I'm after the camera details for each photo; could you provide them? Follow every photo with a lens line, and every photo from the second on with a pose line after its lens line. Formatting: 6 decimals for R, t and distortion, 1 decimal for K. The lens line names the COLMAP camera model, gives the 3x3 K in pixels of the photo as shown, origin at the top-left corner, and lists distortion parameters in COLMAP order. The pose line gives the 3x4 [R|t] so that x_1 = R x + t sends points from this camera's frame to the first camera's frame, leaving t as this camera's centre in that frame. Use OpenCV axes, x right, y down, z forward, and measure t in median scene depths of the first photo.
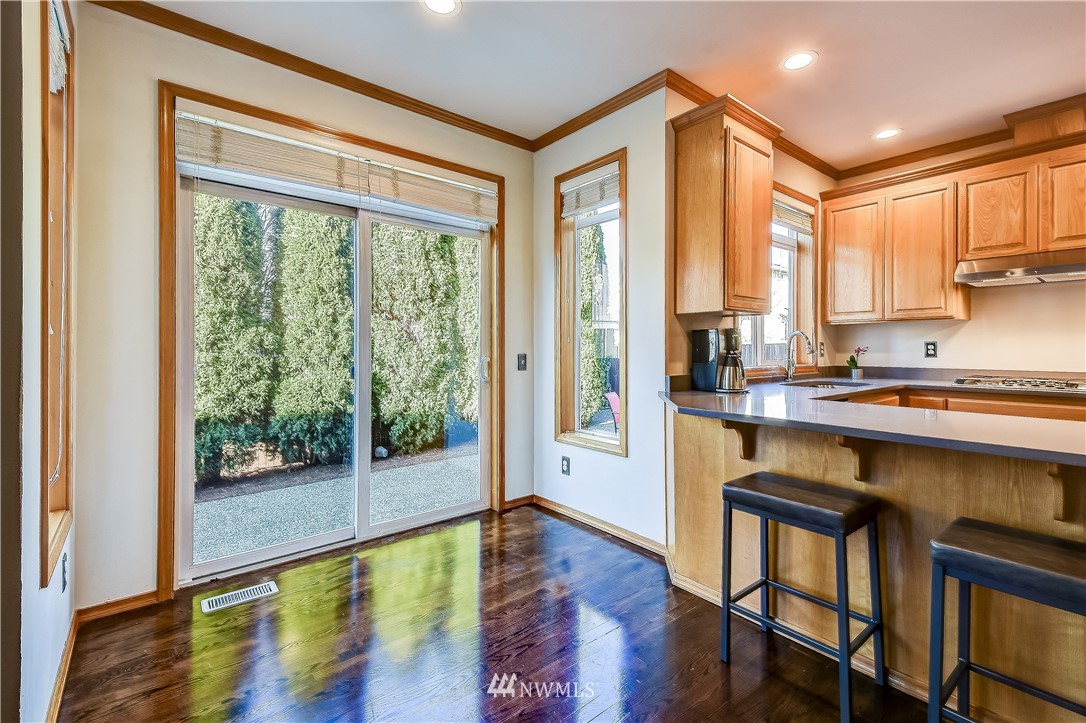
lens RADIAL K [[496.0, 0, 552.6], [0, 496.0, 344.4], [0, 0, 1]] dist [0.007149, -0.006403]
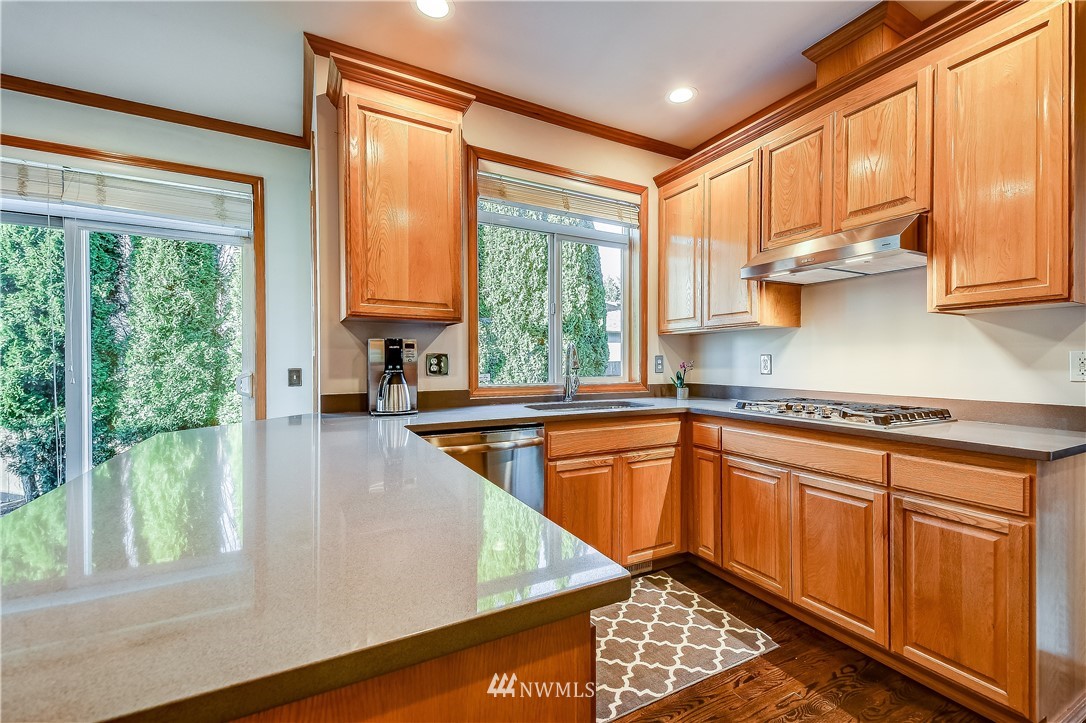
lens RADIAL K [[477.6, 0, 582.5], [0, 477.6, 362.4], [0, 0, 1]] dist [0.011128, -0.004569]
pose [[0.986828, -0.000150, -0.161770, 0.610168], [0.001704, 0.999954, 0.009469, 0.000184], [0.161761, -0.009620, 0.986783, 0.192553]]
